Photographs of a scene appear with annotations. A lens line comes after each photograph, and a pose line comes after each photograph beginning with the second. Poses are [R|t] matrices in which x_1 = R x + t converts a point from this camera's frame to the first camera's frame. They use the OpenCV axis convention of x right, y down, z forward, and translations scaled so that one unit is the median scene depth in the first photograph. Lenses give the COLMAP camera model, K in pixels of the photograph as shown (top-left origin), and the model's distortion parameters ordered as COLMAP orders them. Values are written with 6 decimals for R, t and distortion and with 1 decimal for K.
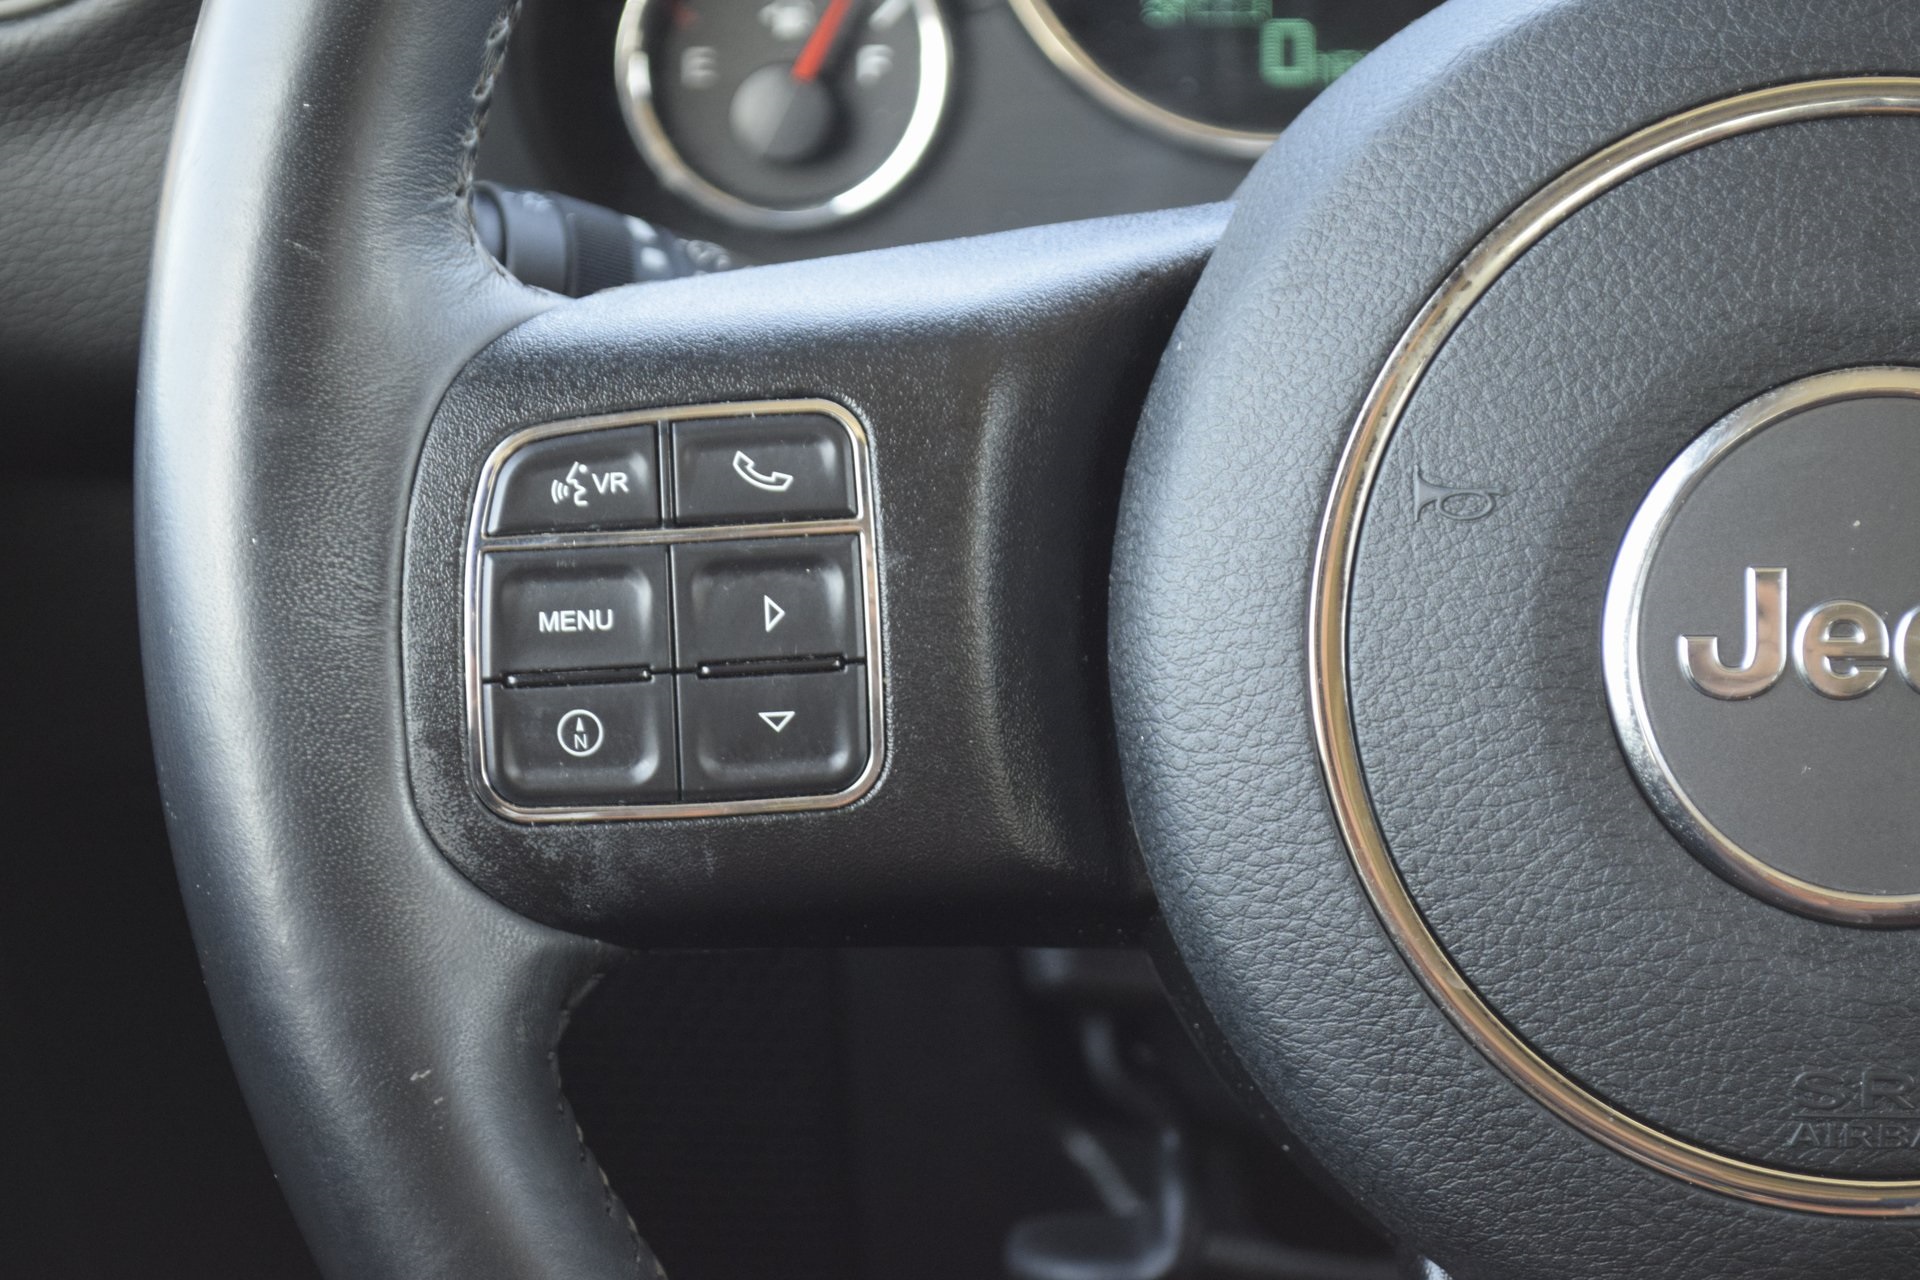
lens RADIAL K [[4505.3, 0, 960.0], [0, 4505.3, 640.0], [0, 0, 1]] dist [0.039391, -0.028243]
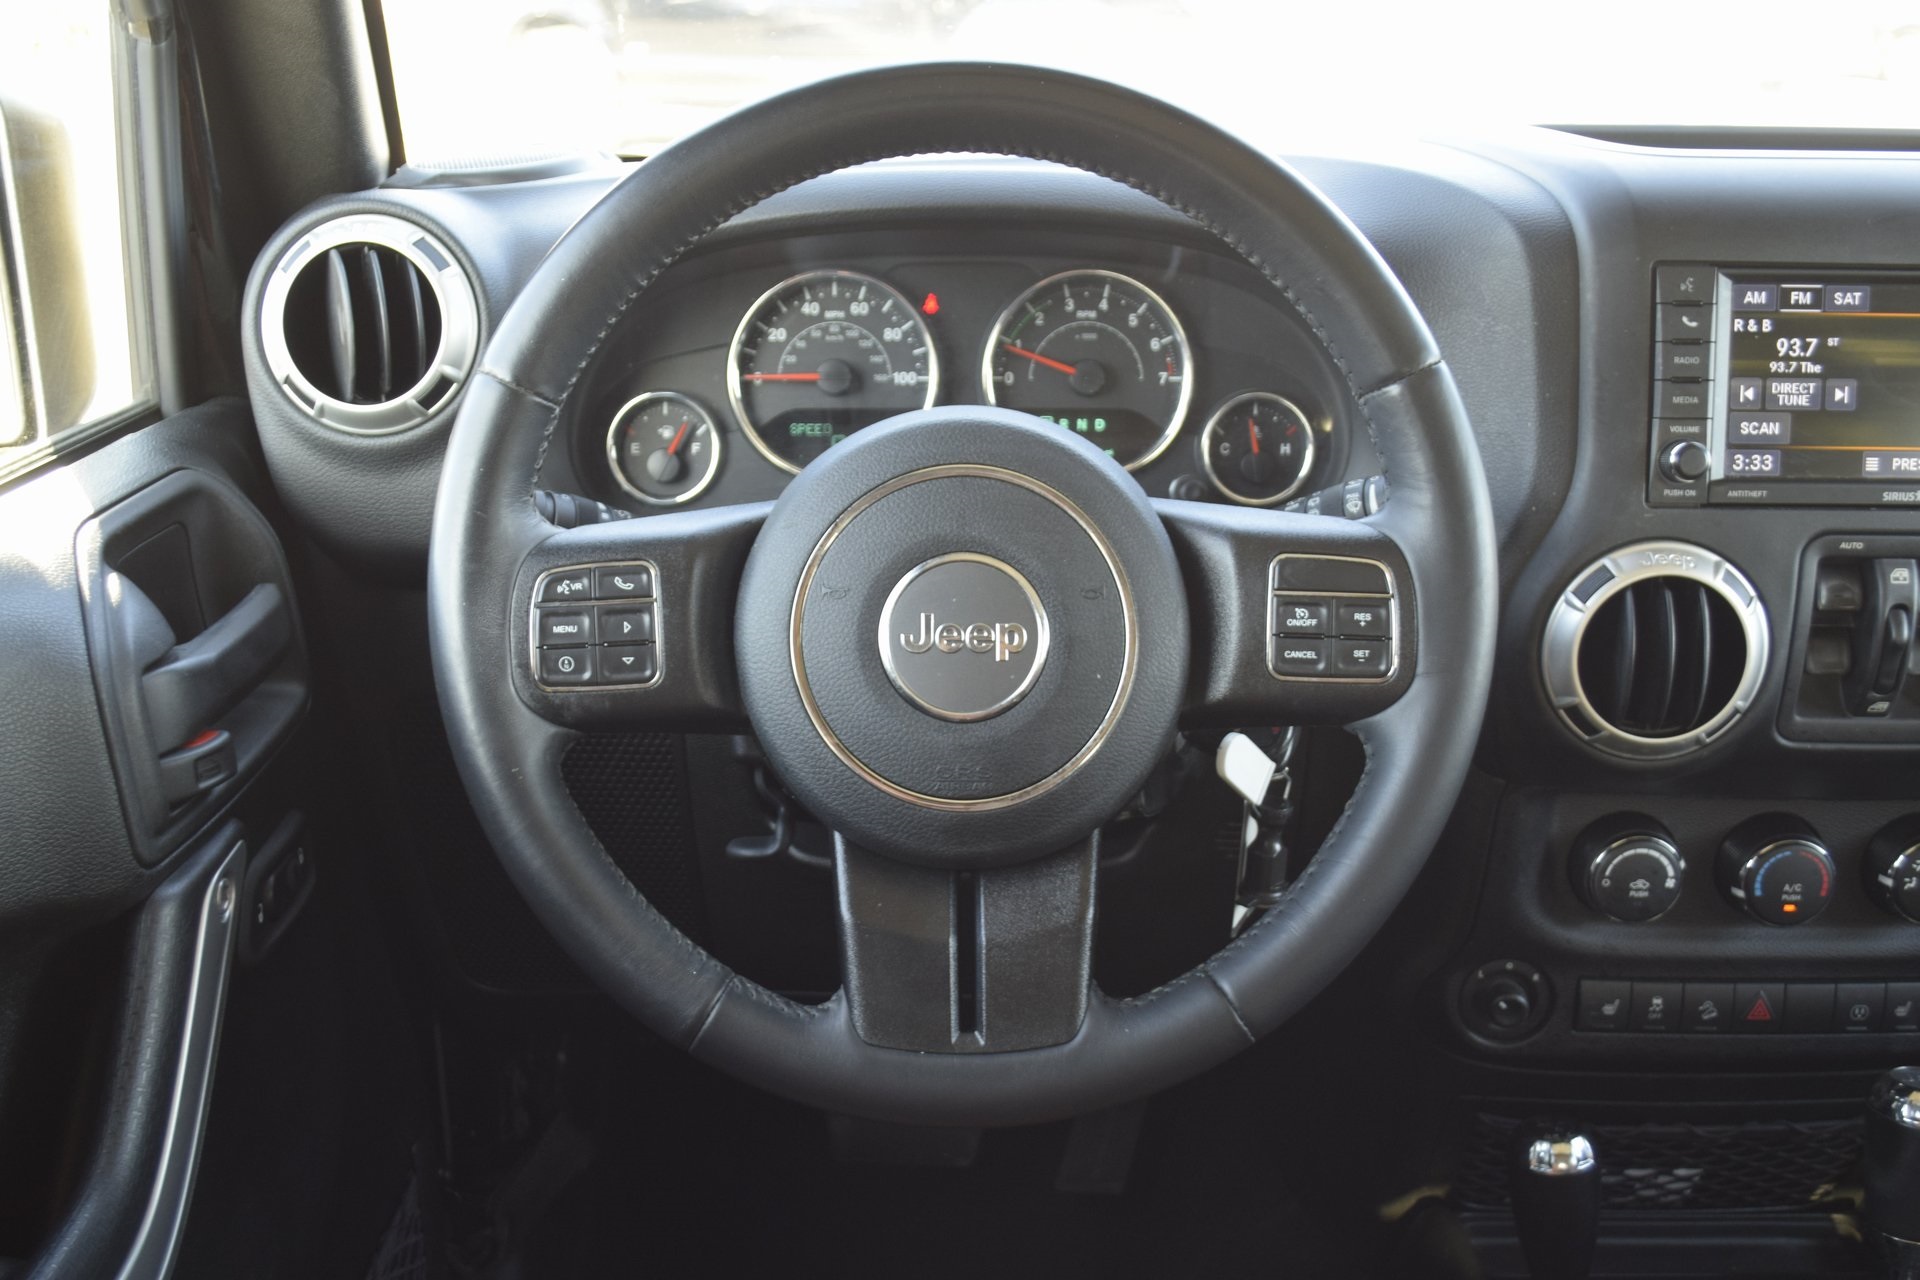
lens RADIAL K [[2077.5, 0, 960.0], [0, 2077.5, 640.0], [0, 0, 1]] dist [0.009183, 0.000076]
pose [[0.998993, 0.002348, 0.044806, 0.129562], [-0.001446, 0.999796, -0.020160, 0.032828], [-0.044844, 0.020075, 0.998792, -0.493834]]
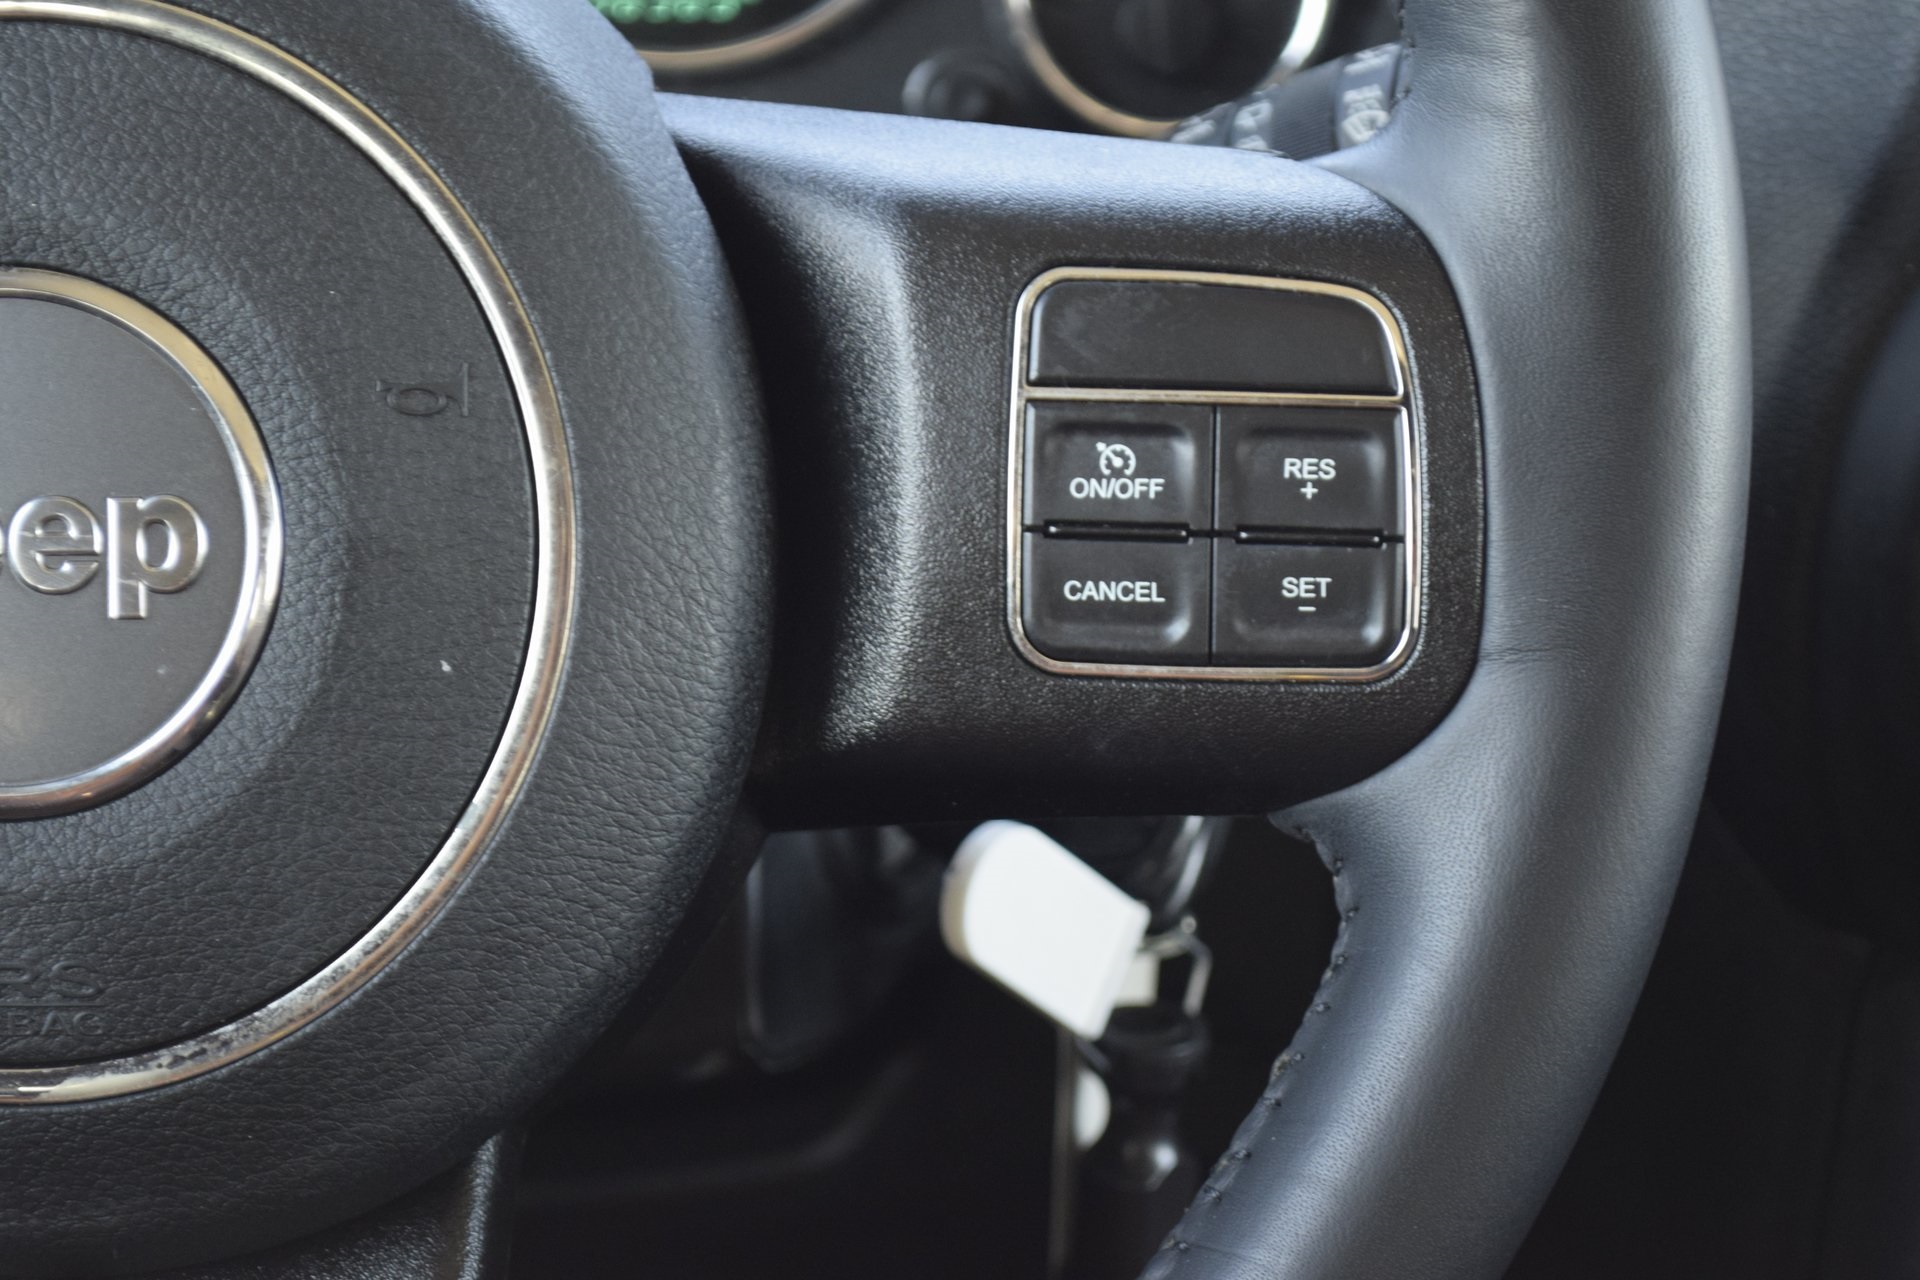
lens RADIAL K [[4505.3, 0, 960.0], [0, 4505.3, 640.0], [0, 0, 1]] dist [0.039391, -0.028243]
pose [[0.999272, -0.004832, 0.037842, 0.370542], [0.004452, 0.999939, 0.010118, 0.013250], [-0.037888, -0.009942, 0.999233, -0.016186]]
